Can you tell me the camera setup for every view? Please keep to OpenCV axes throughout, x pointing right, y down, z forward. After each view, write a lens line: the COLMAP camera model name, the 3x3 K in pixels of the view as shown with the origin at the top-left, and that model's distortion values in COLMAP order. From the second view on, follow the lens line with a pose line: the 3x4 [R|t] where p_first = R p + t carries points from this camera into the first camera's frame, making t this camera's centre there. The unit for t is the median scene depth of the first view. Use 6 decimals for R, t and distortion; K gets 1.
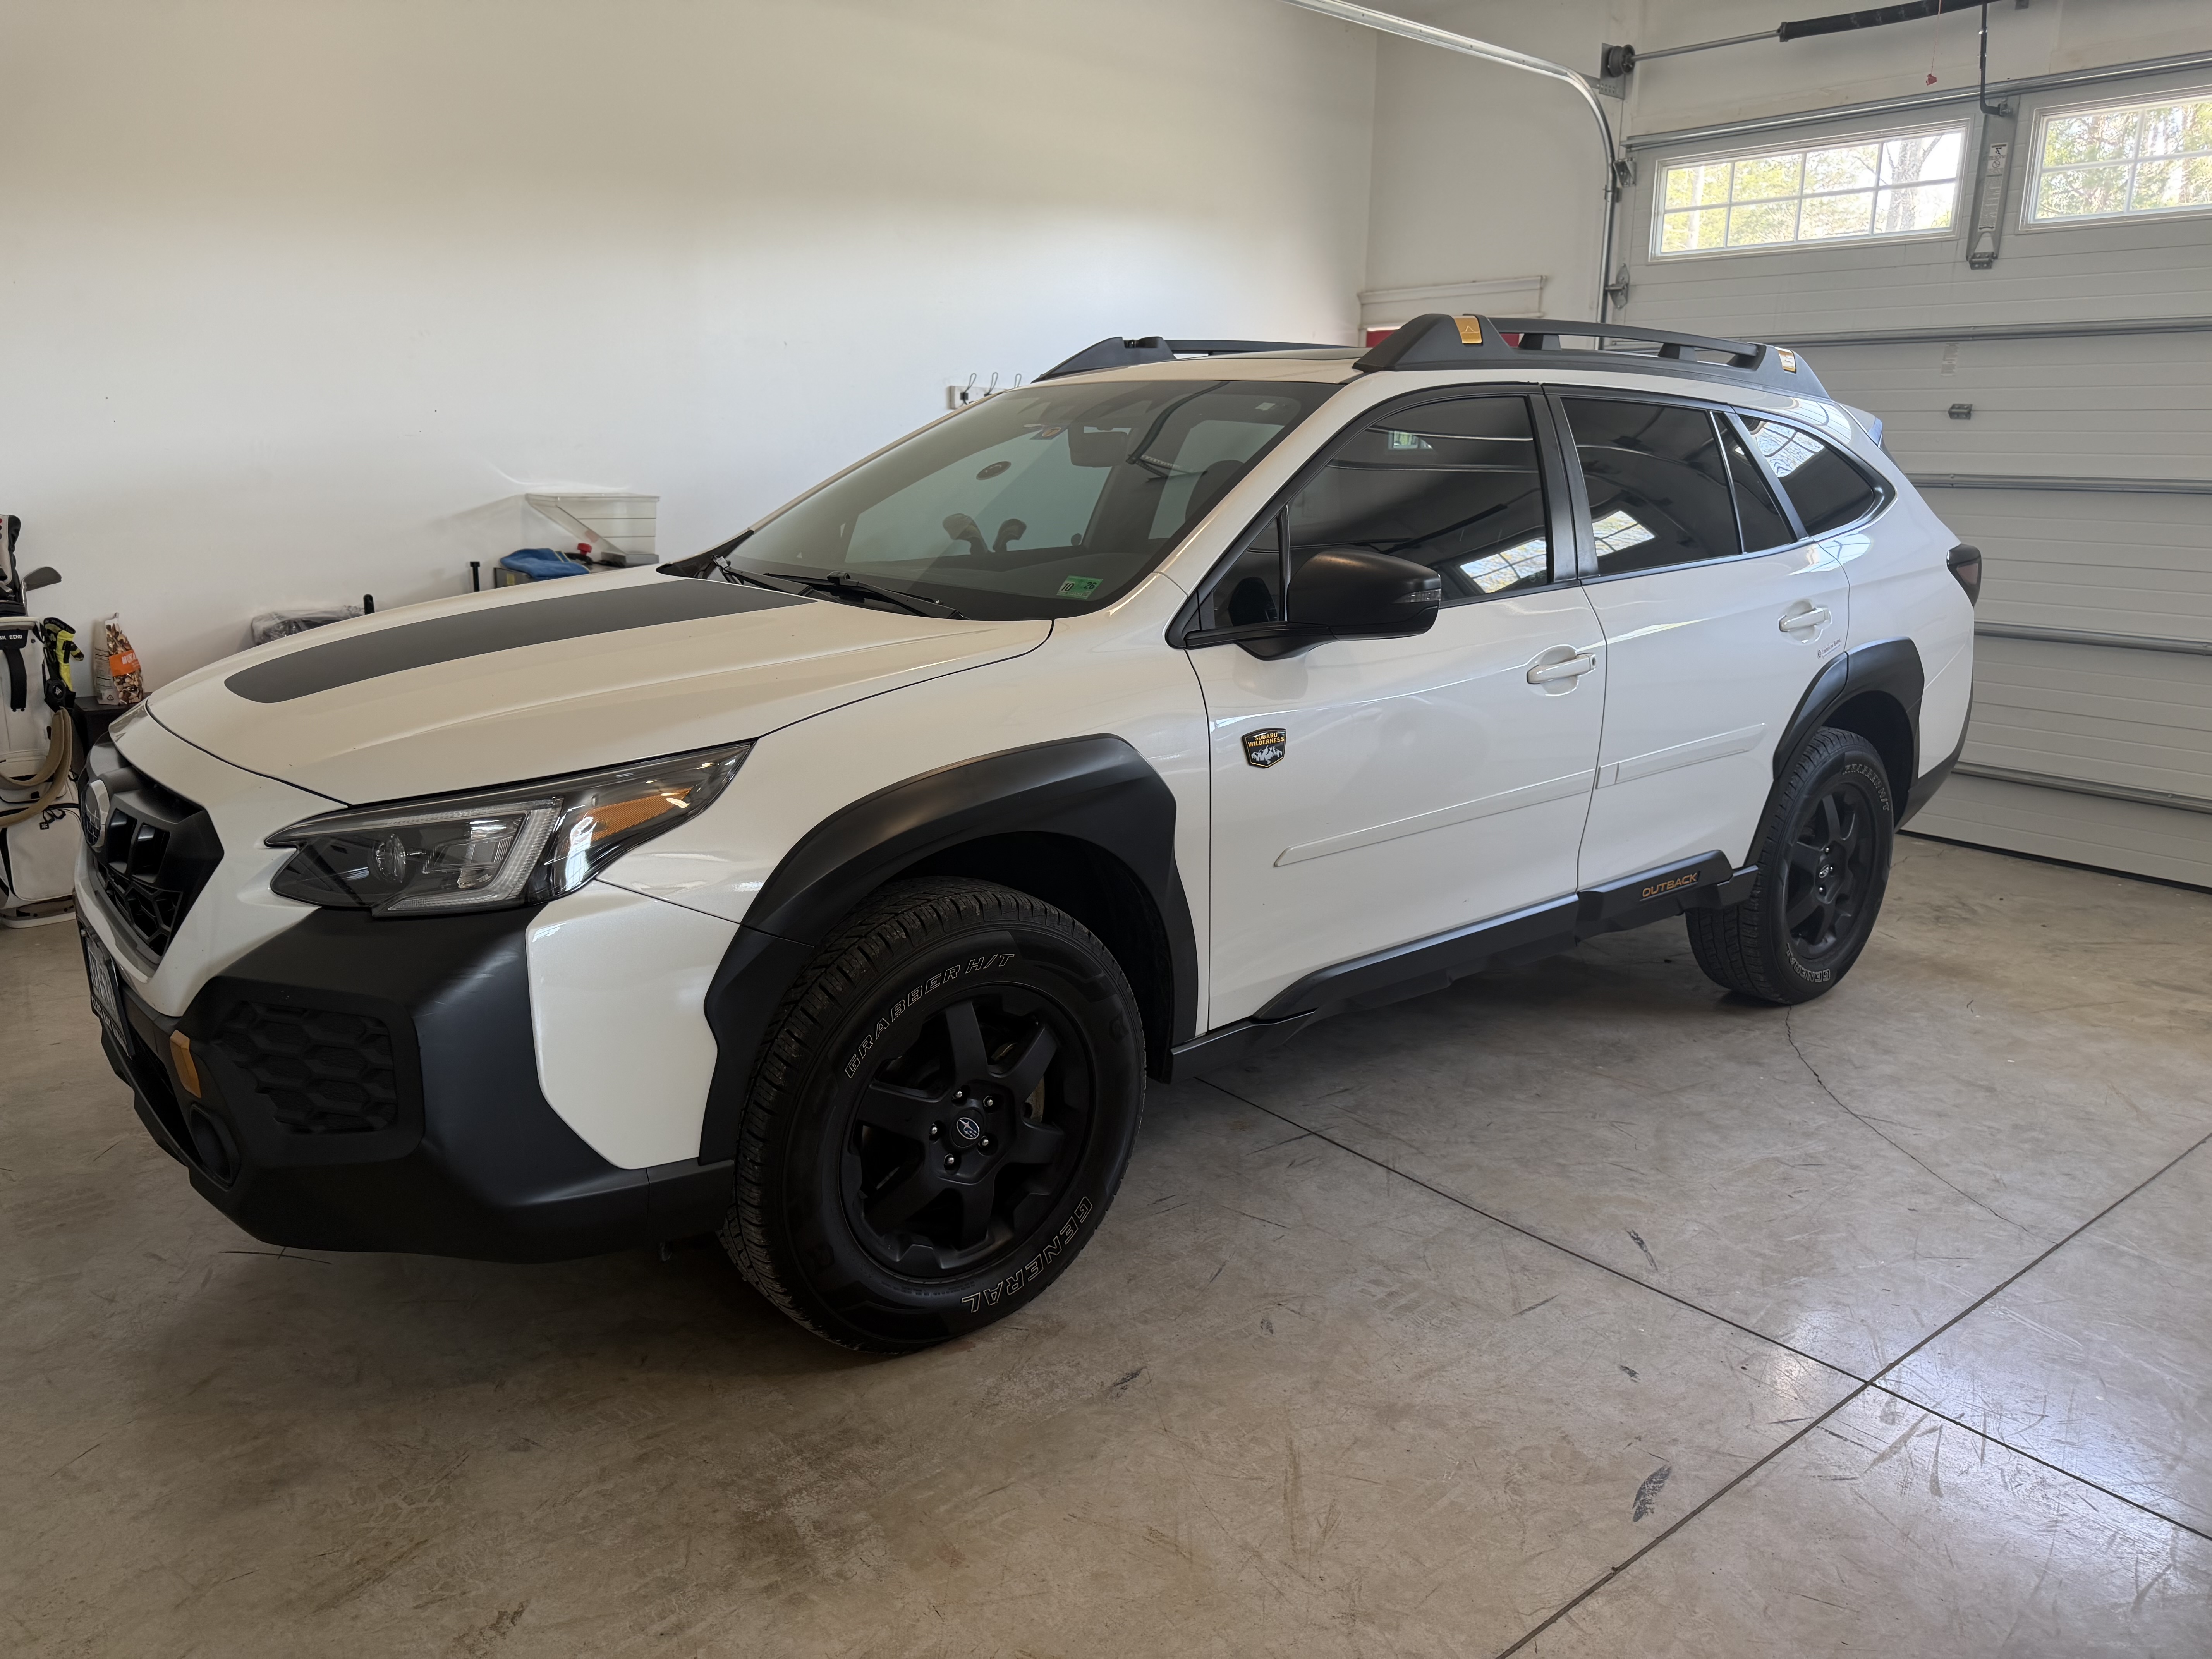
lens RADIAL K [[1568.0, 0, 1086.1], [0, 1568.0, 838.6], [0, 0, 1]] dist [0.021994, -0.018219]
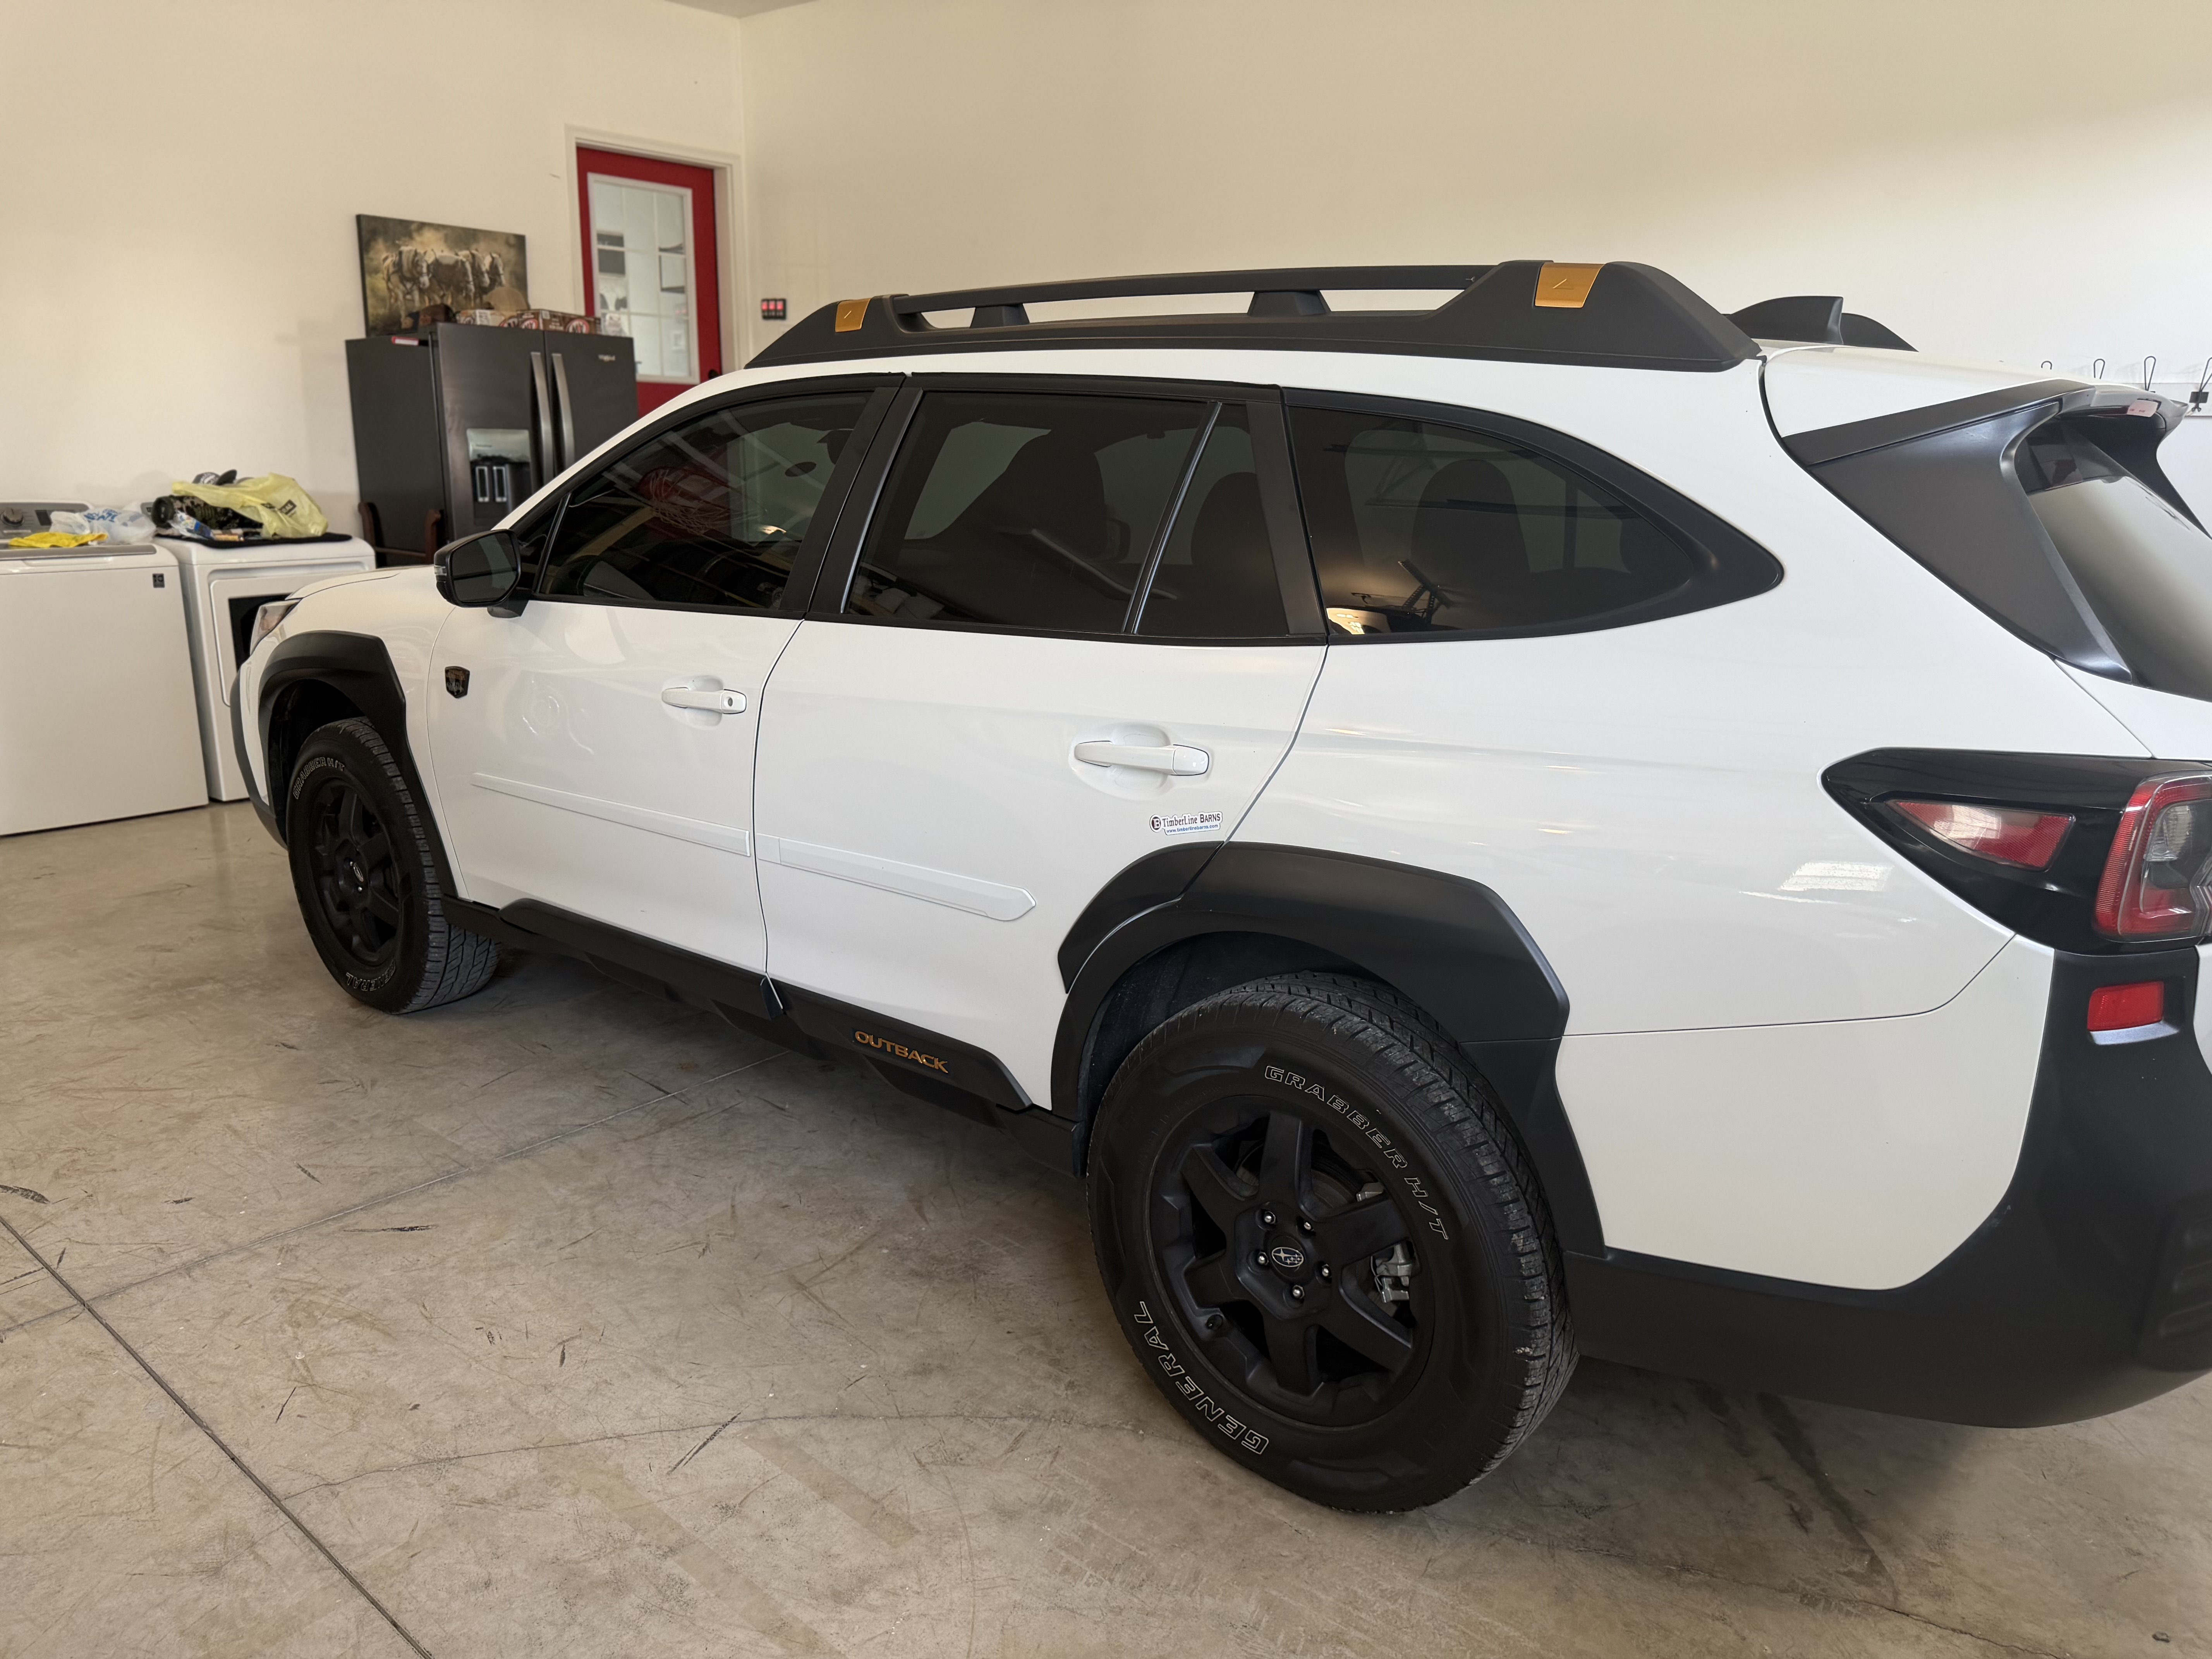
lens RADIAL K [[1568.0, 0, 1105.7], [0, 1568.0, 810.1], [0, 0, 1]] dist [0.021994, -0.018219]
pose [[0.195816, 0.226633, -0.954093, 1.412913], [-0.256443, 0.950907, 0.173245, -0.303998], [0.946516, 0.210746, 0.244322, 1.185680]]
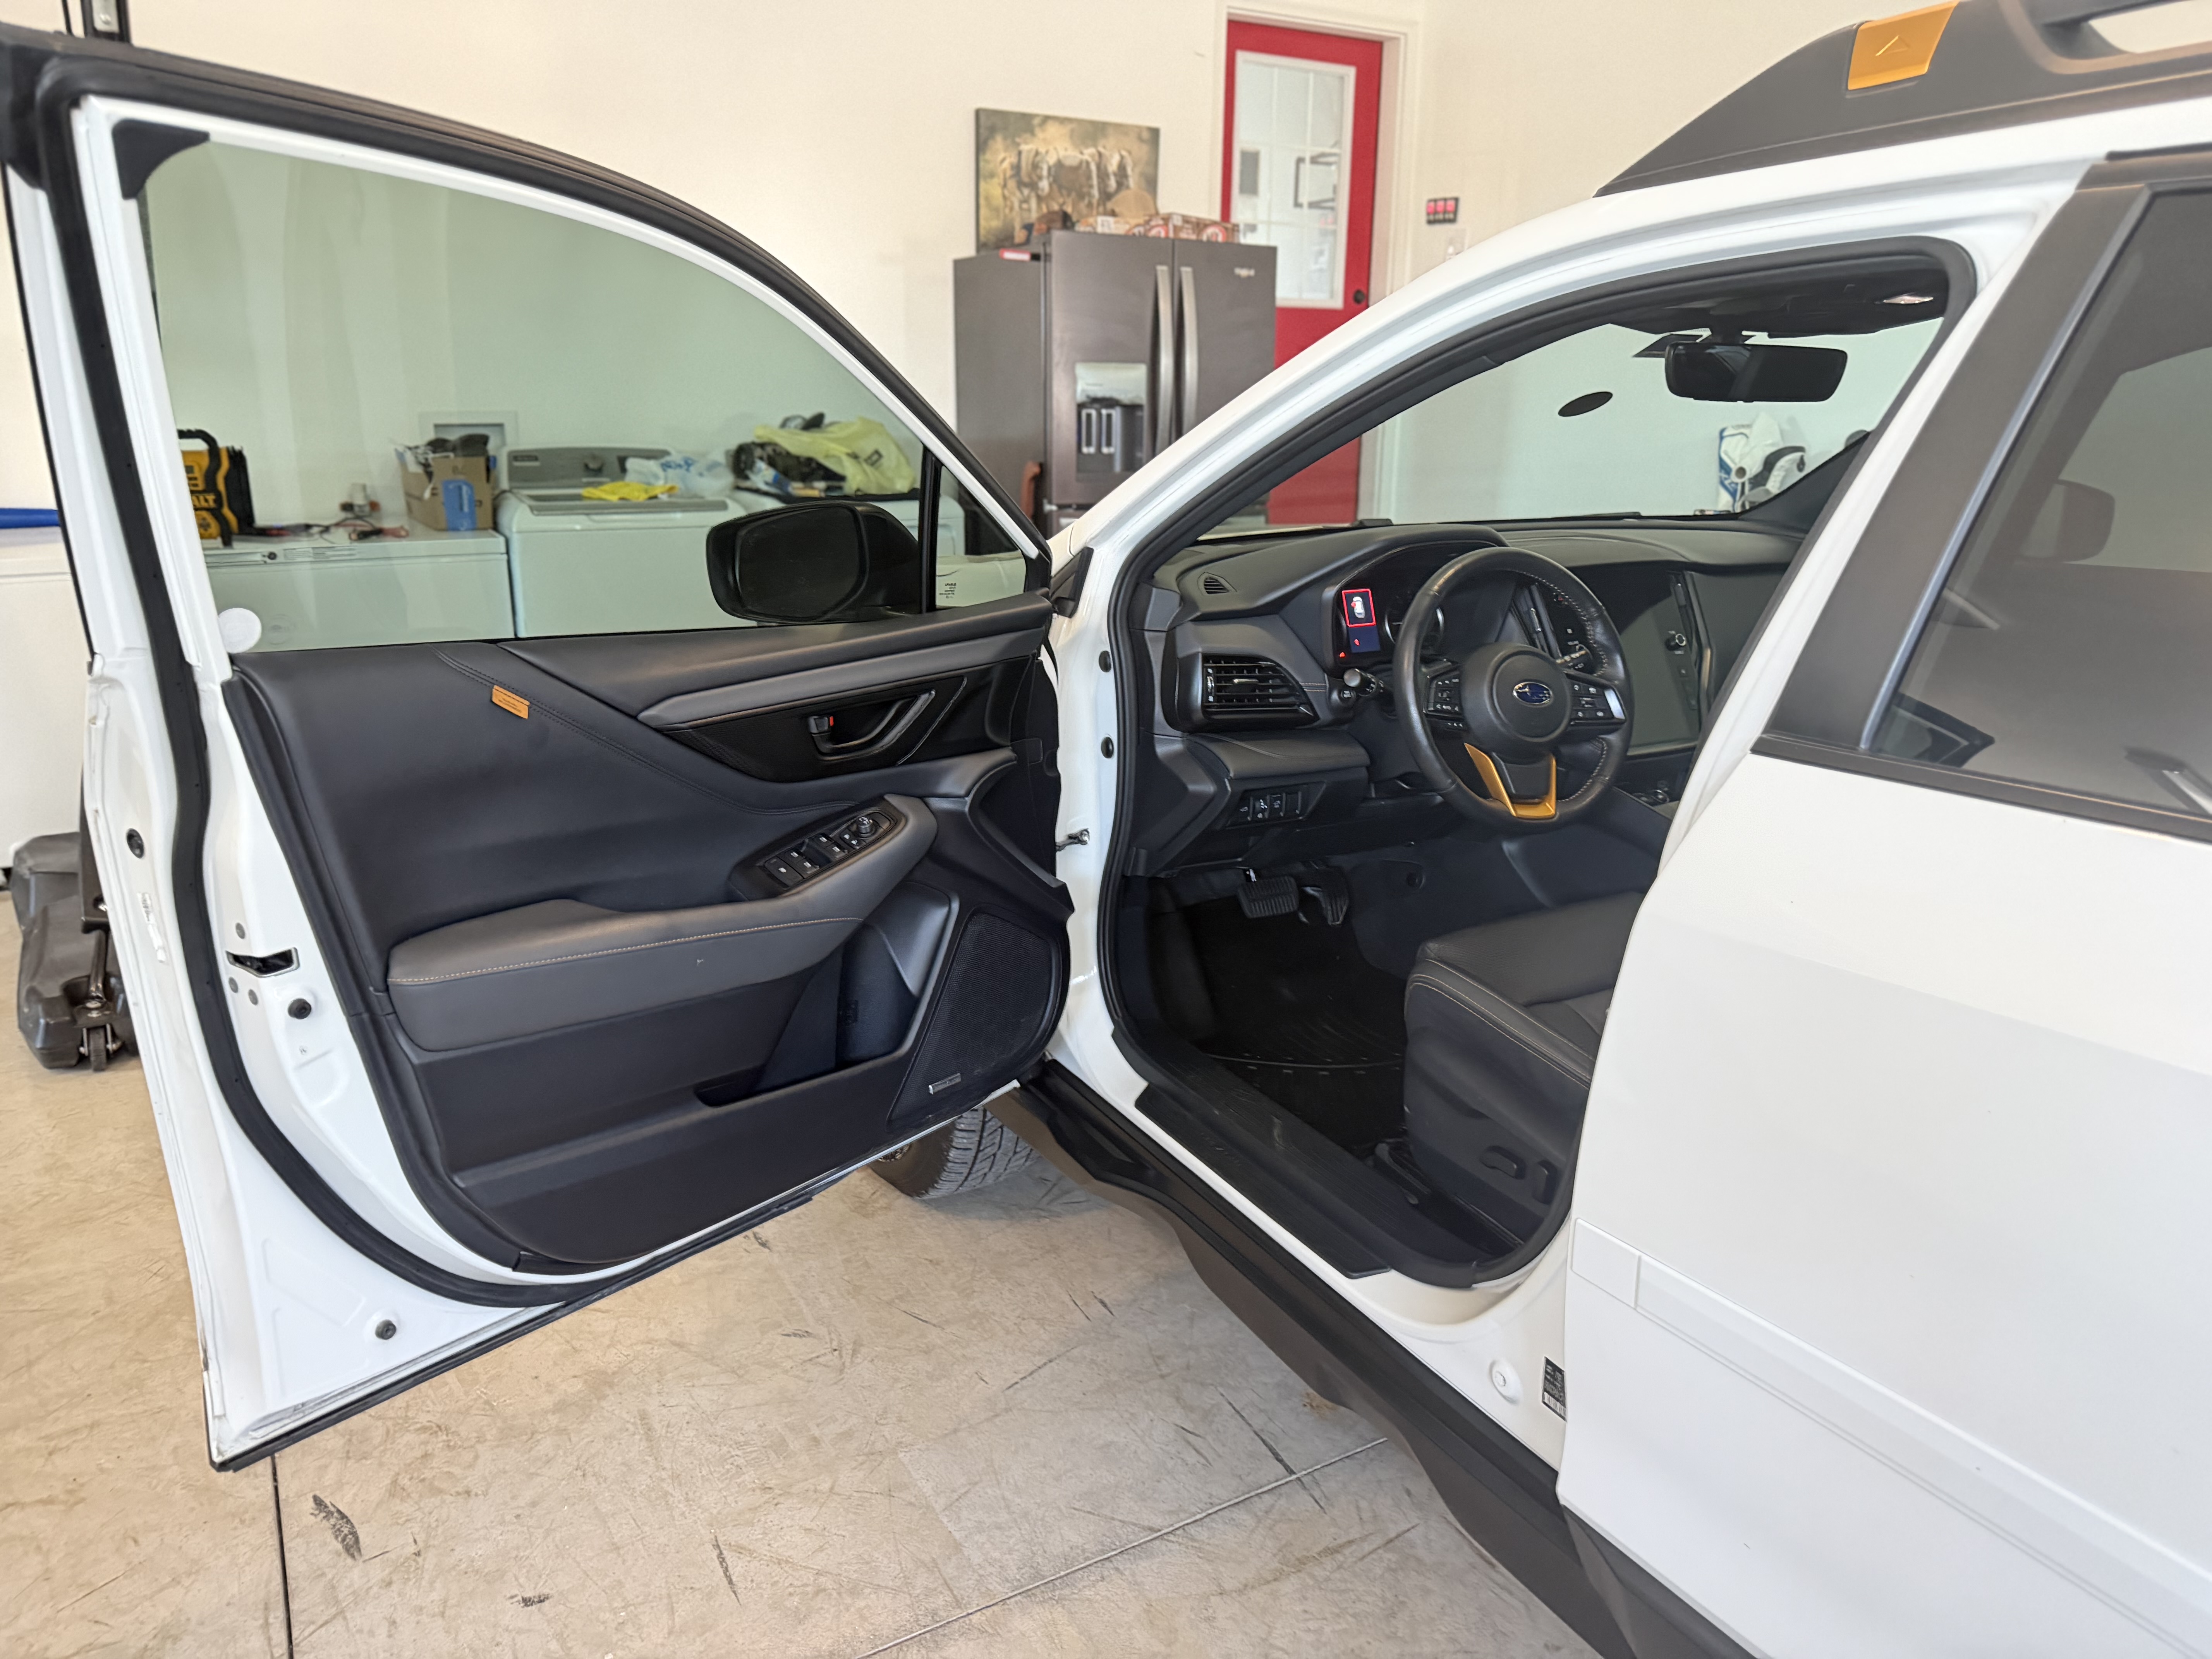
lens RADIAL K [[1568.0, 0, 1122.2], [0, 1568.0, 834.9], [0, 0, 1]] dist [0.021994, -0.018219]
pose [[-0.154447, 0.273057, -0.949519, 0.823275], [-0.256723, 0.916949, 0.305448, -0.264766], [0.954065, 0.290939, -0.071520, 1.096301]]
